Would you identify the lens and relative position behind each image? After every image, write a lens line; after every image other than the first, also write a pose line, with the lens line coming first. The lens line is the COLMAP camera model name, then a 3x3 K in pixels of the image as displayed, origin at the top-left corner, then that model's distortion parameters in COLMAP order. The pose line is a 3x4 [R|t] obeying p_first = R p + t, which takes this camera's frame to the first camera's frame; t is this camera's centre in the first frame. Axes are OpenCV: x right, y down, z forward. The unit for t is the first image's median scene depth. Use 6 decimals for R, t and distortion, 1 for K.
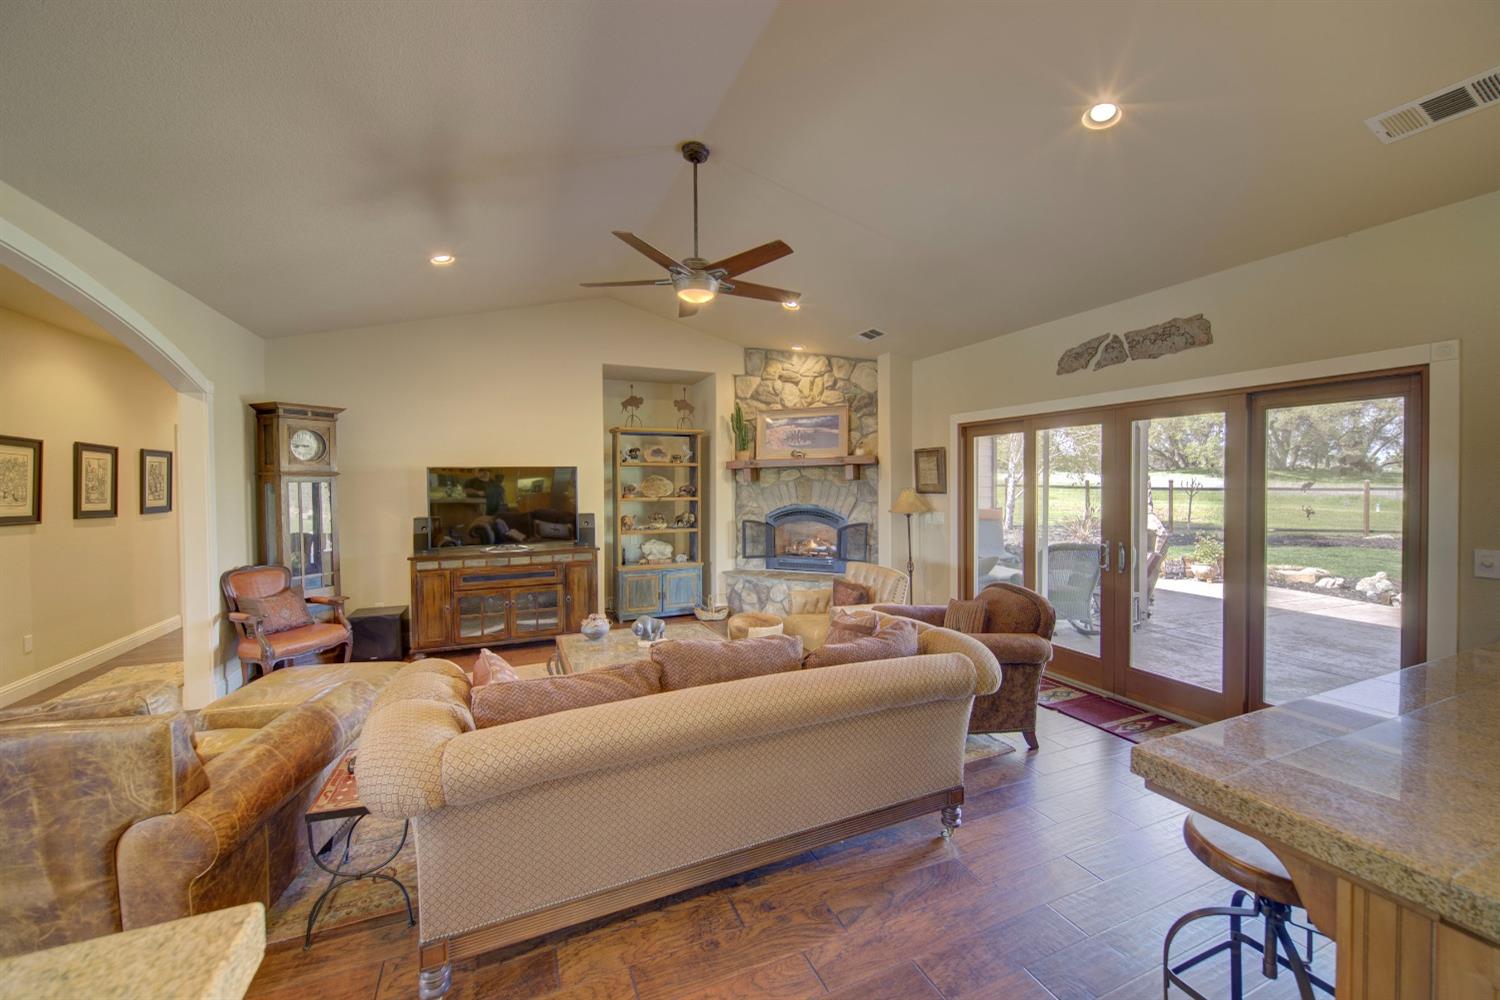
lens RADIAL K [[598.2, 0, 750.0], [0, 598.2, 500.0], [0, 0, 1]] dist [-0.000648, -0.000071]
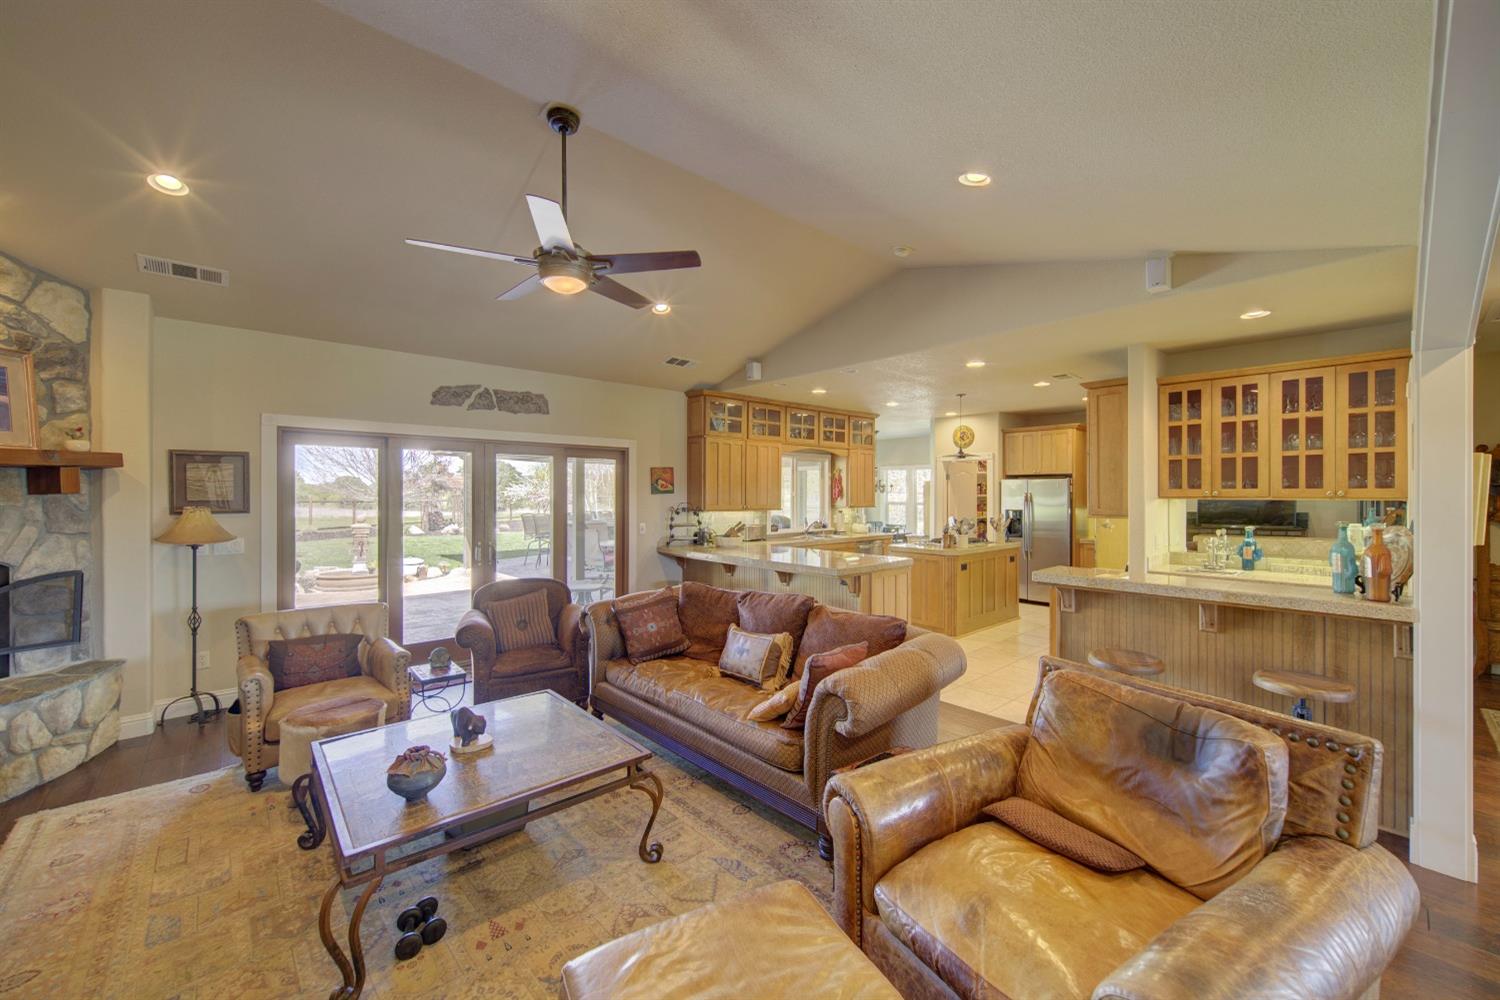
lens RADIAL K [[598.2, 0, 750.0], [0, 598.2, 500.0], [0, 0, 1]] dist [-0.000648, -0.000071]
pose [[-0.308095, 0.003565, 0.951349, -0.581108], [0.029361, 0.999552, 0.005763, -0.013444], [-0.950902, 0.029708, -0.308062, 0.607322]]
